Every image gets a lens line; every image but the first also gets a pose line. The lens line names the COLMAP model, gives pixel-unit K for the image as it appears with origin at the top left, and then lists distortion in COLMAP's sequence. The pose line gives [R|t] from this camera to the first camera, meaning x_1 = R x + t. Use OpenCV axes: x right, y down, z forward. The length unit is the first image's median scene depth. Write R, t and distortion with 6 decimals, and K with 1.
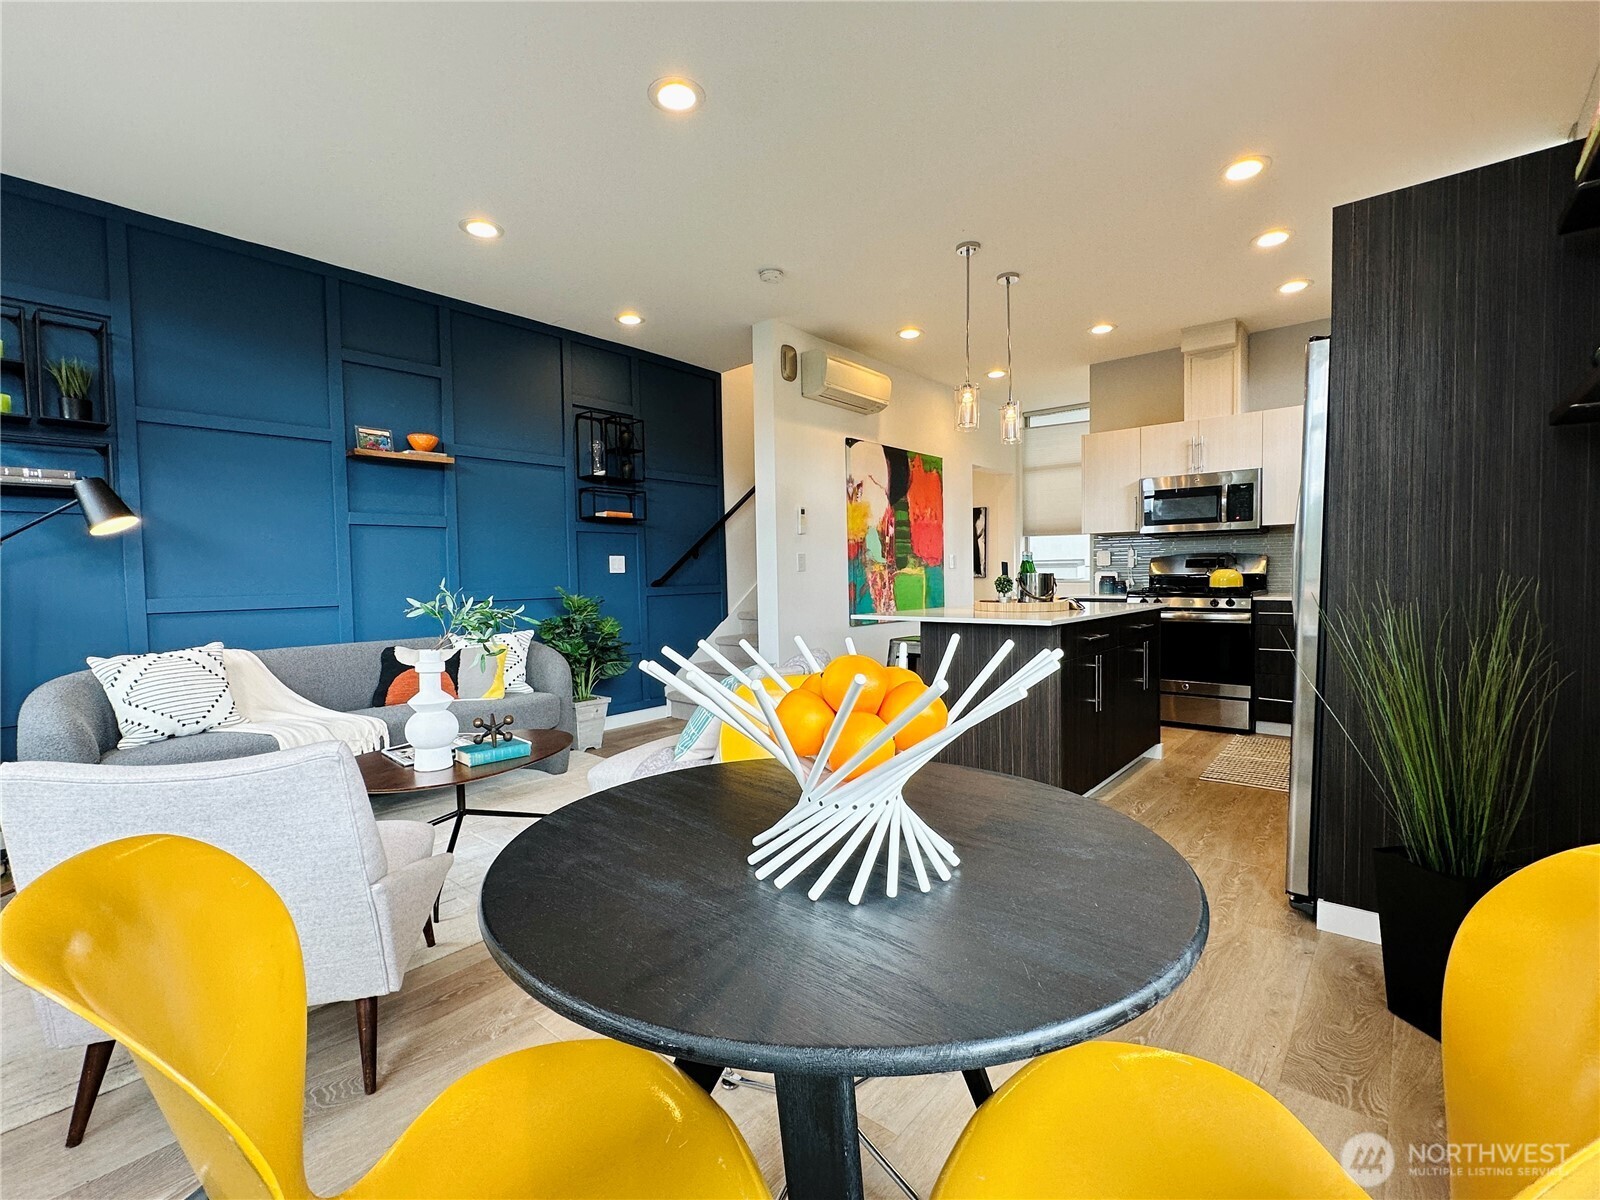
lens RADIAL K [[753.9, 0, 798.1], [0, 753.9, 603.3], [0, 0, 1]] dist [-0.006497, 0.002487]
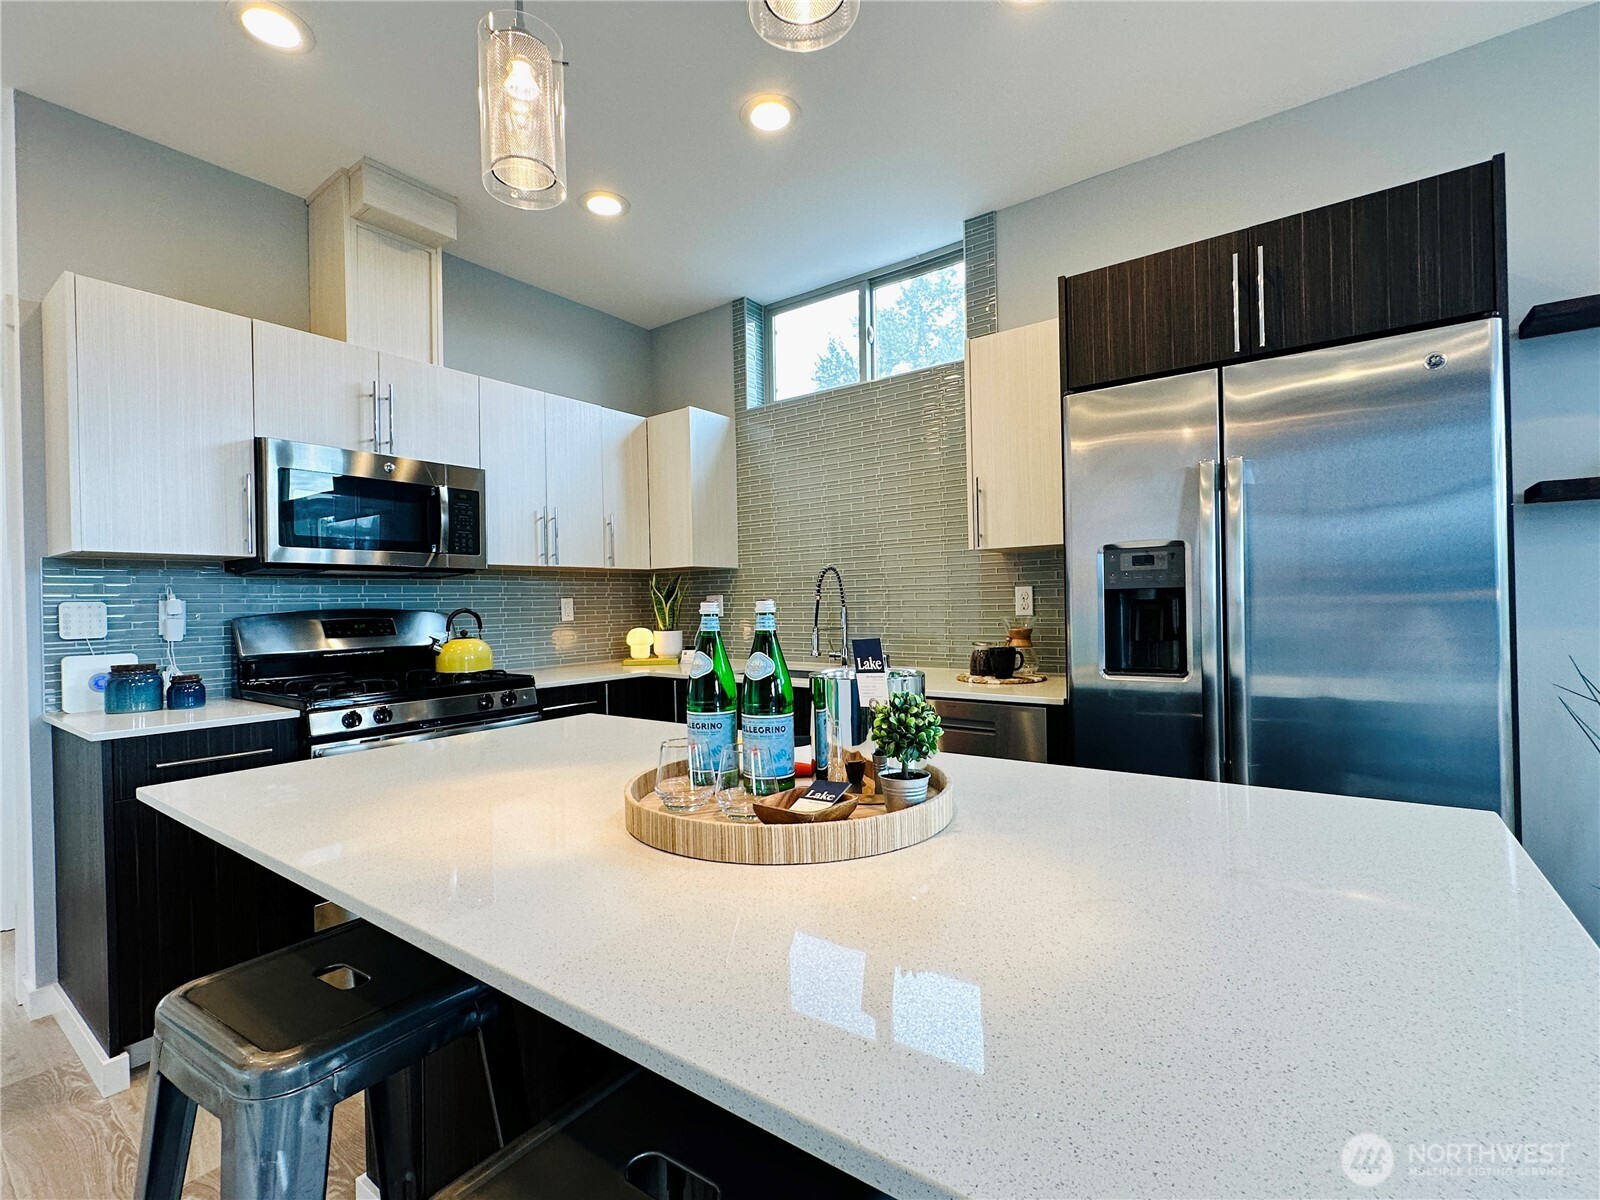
lens RADIAL K [[753.9, 0, 799.4], [0, 753.9, 607.5], [0, 0, 1]] dist [-0.006497, 0.002487]
pose [[-0.028589, 0.021090, 0.999369, 0.020452], [0.043640, 0.998850, -0.019831, -0.048434], [-0.998638, 0.043045, -0.029476, 0.738592]]
